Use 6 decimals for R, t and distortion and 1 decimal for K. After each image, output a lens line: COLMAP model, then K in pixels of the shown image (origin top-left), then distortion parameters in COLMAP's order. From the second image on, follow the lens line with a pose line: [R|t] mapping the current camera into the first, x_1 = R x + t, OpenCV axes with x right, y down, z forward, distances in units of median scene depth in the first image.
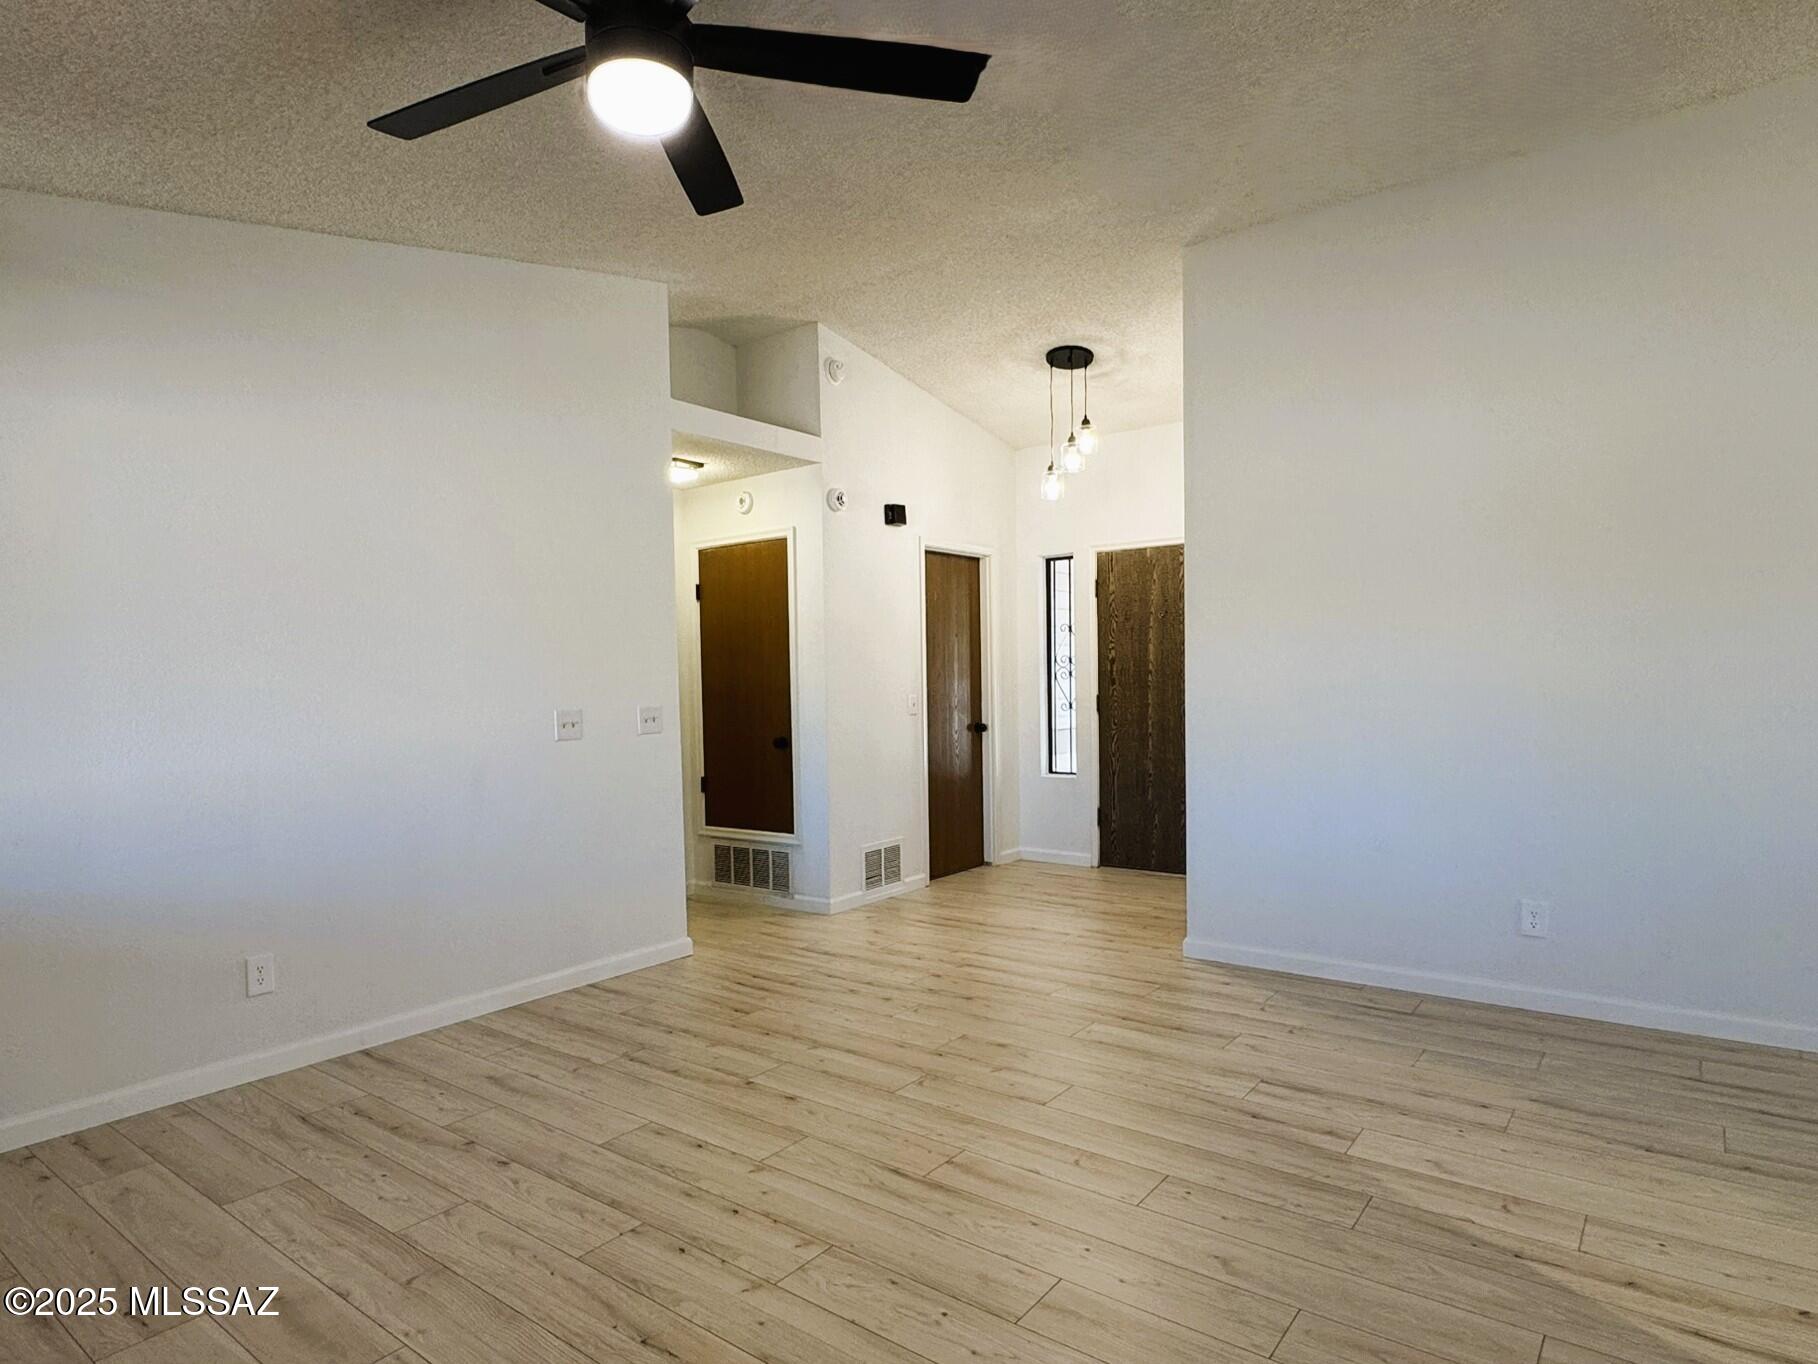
lens RADIAL K [[1043.3, 0, 848.1], [0, 1043.3, 723.0], [0, 0, 1]] dist [0.004647, 0.000690]
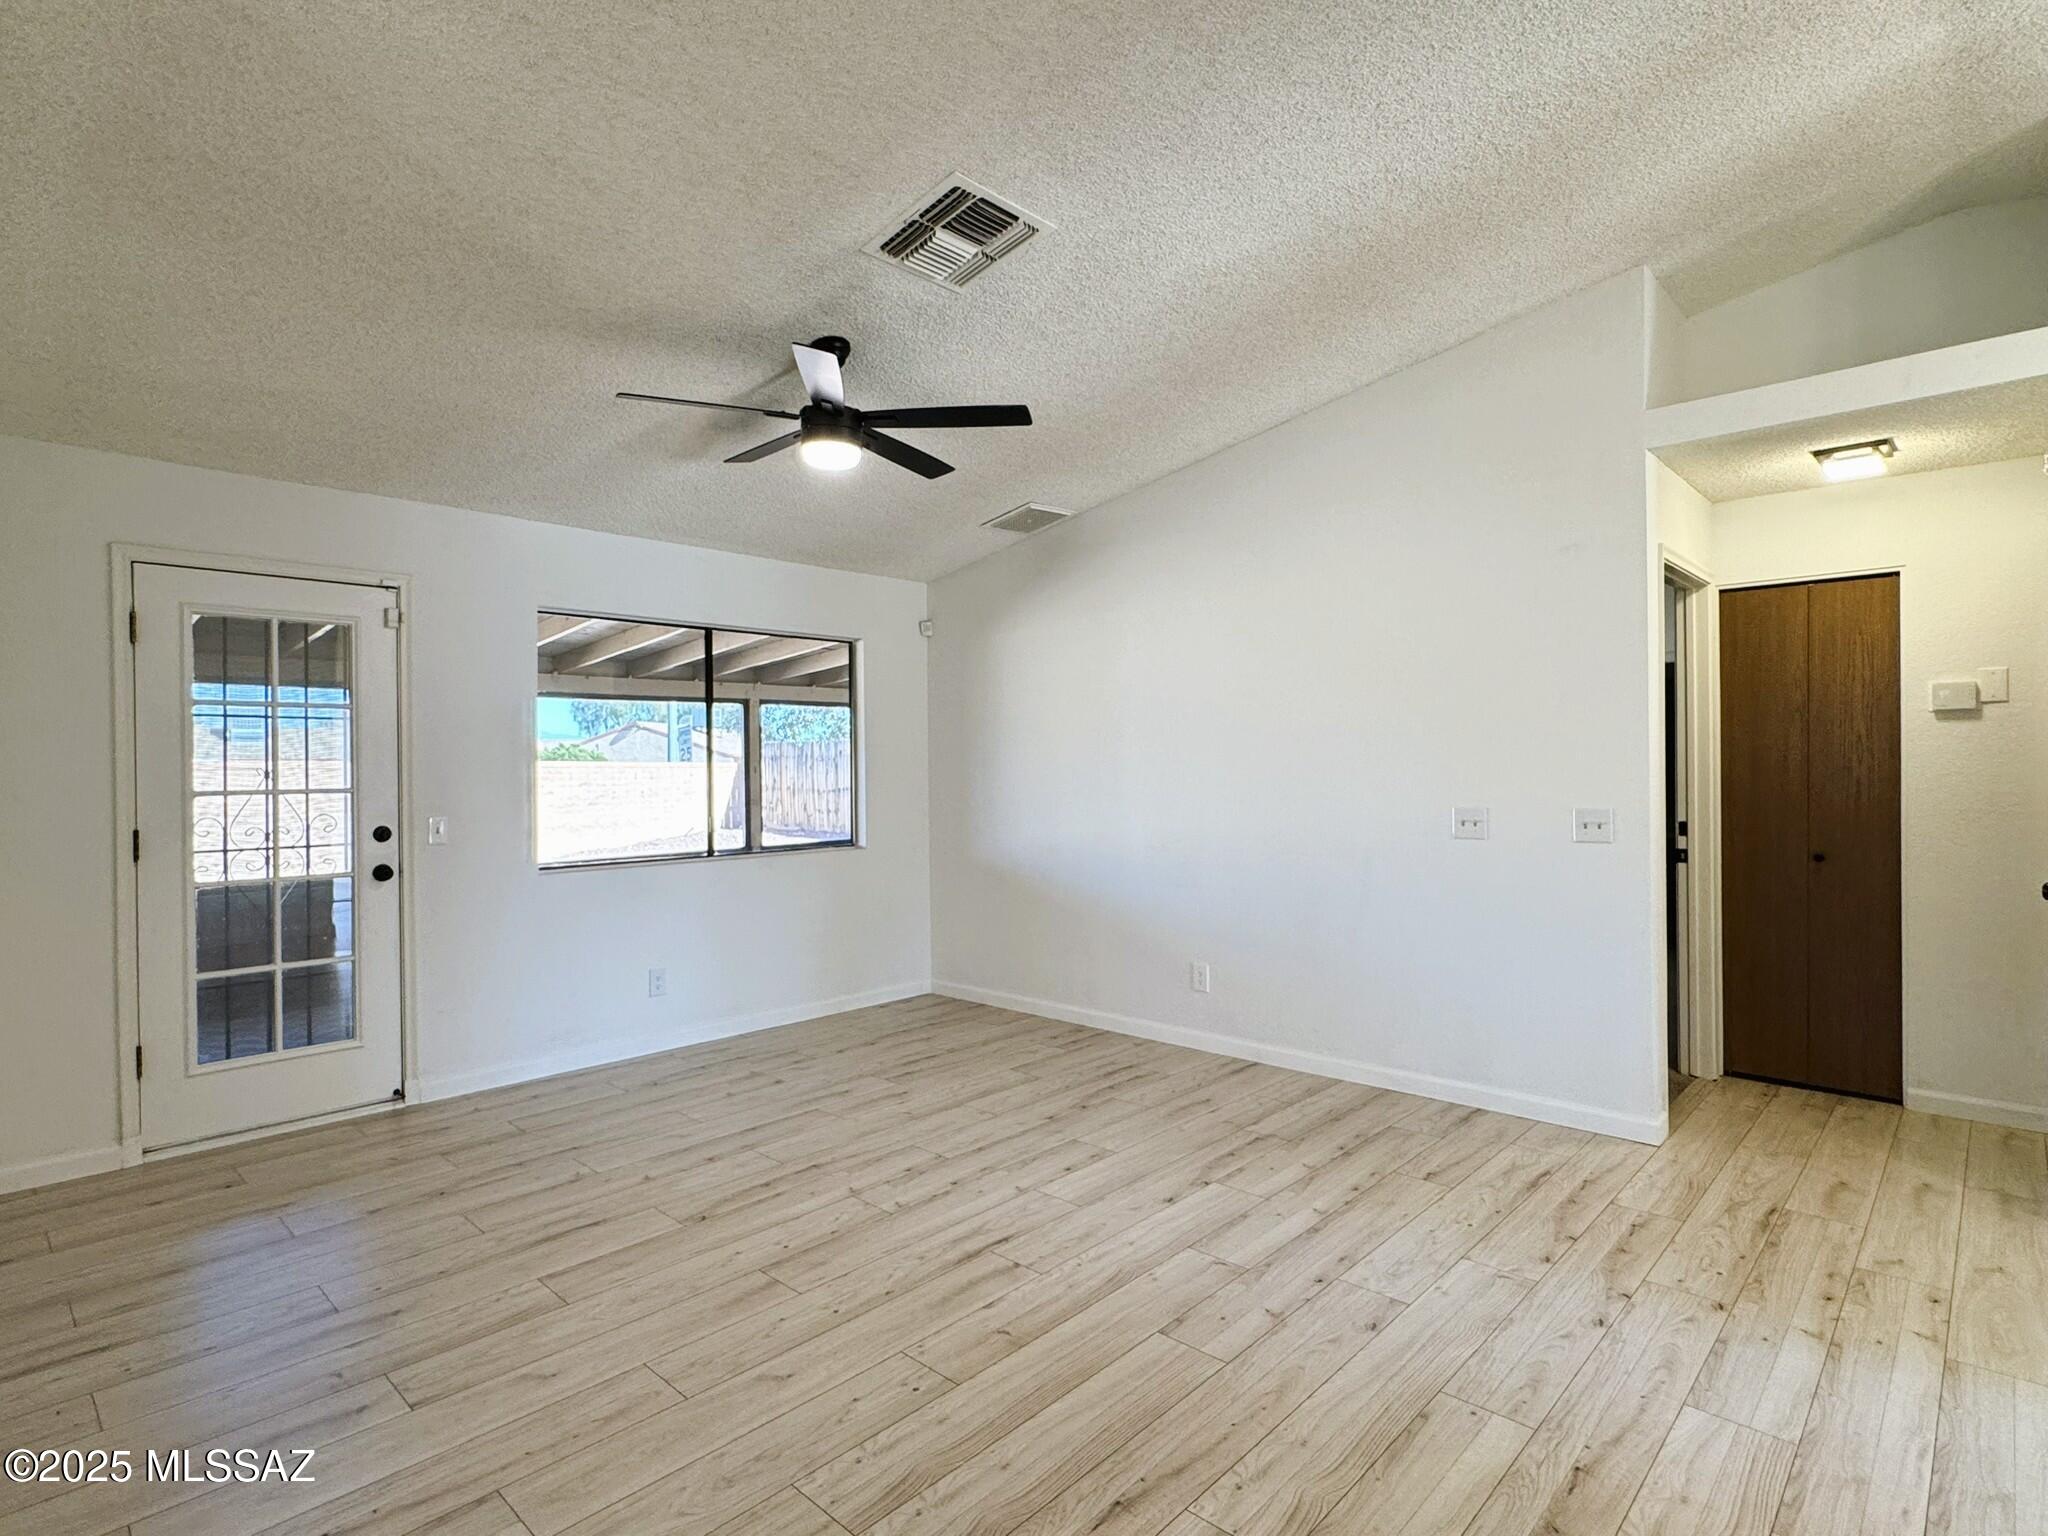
lens RADIAL K [[1059.3, 0, 1024.0], [0, 1059.3, 768.0], [0, 0, 1]] dist [0.015069, -0.000745]
pose [[-0.067728, 0.021683, -0.997468, 0.843709], [-0.027010, 0.999358, 0.023558, -0.070343], [0.997338, 0.028537, -0.067099, 0.790949]]
